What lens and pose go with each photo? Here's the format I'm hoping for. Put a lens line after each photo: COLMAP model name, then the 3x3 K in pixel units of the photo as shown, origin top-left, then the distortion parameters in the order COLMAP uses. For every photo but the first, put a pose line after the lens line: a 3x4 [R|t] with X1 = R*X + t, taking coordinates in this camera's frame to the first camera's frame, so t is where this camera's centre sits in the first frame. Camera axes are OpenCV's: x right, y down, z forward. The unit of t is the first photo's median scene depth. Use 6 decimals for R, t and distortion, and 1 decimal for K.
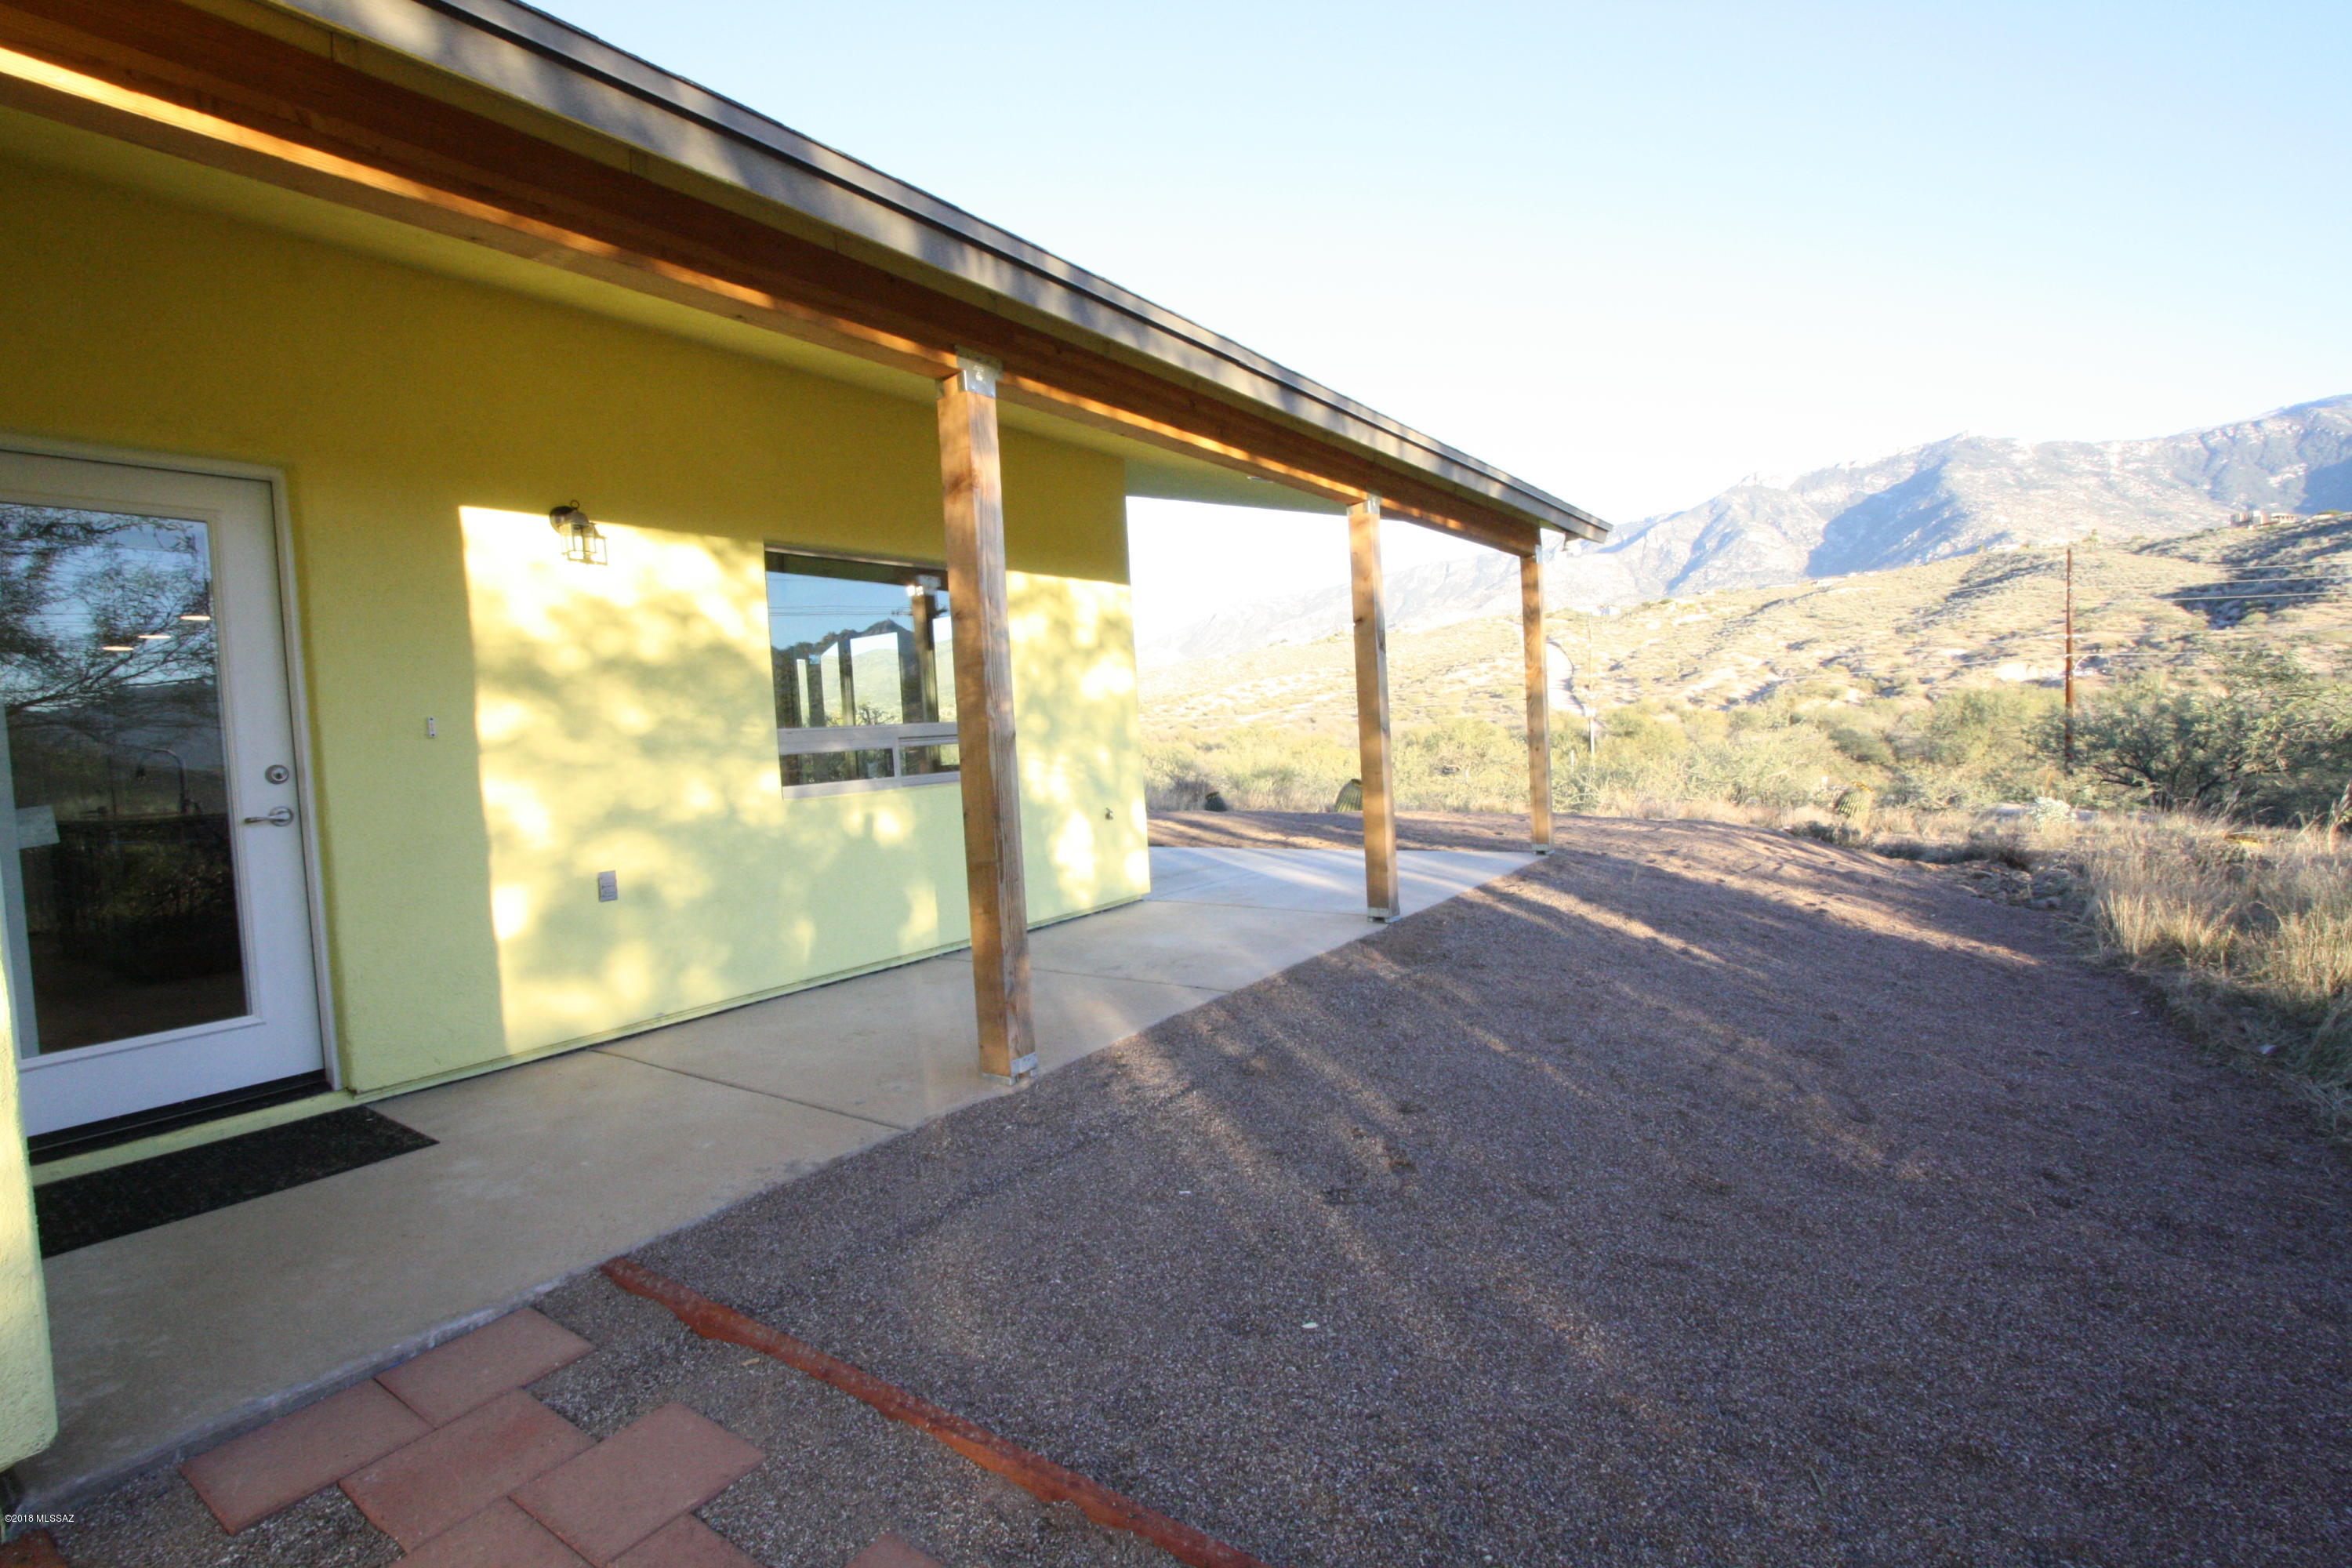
lens RADIAL K [[1087.4, 0, 1165.9], [0, 1087.4, 781.9], [0, 0, 1]] dist [-0.017643, 0.002250]
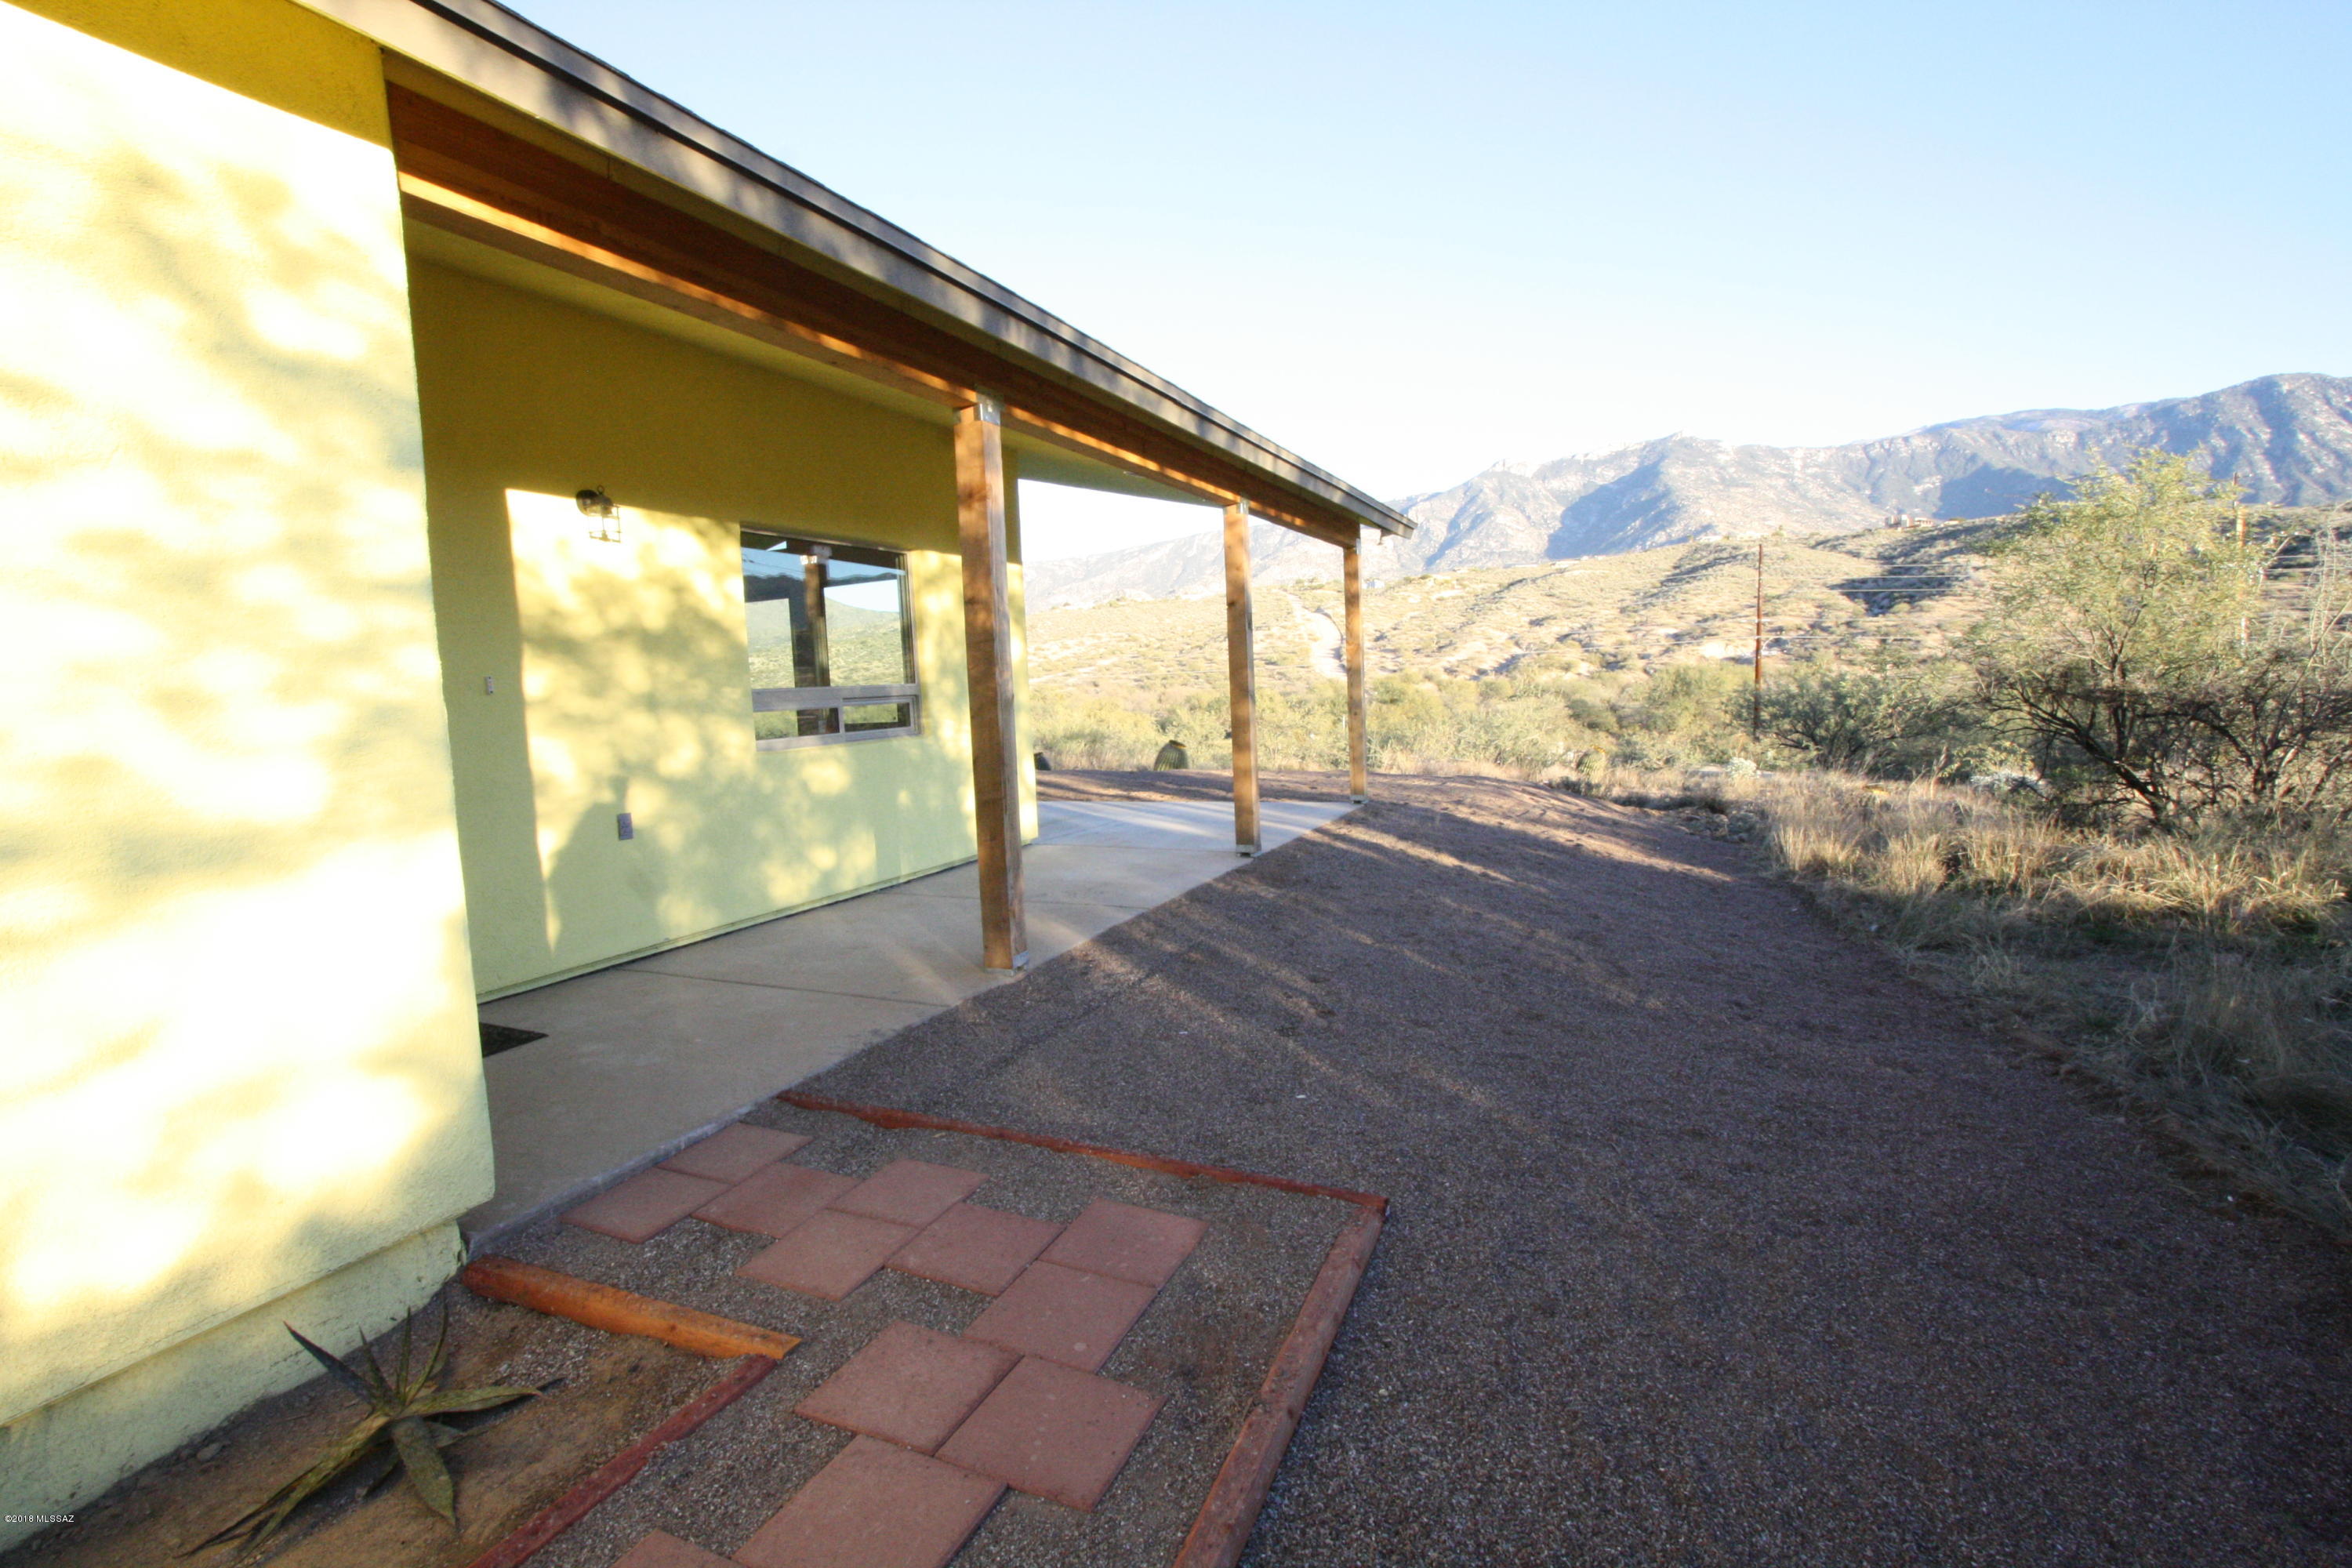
lens RADIAL K [[1087.4, 0, 1157.0], [0, 1087.4, 779.9], [0, 0, 1]] dist [-0.017643, 0.002250]
pose [[0.981455, -0.002994, 0.191670, -0.186306], [-0.003022, 0.999512, 0.031089, 0.010211], [-0.191670, -0.031092, 0.980967, -0.224667]]
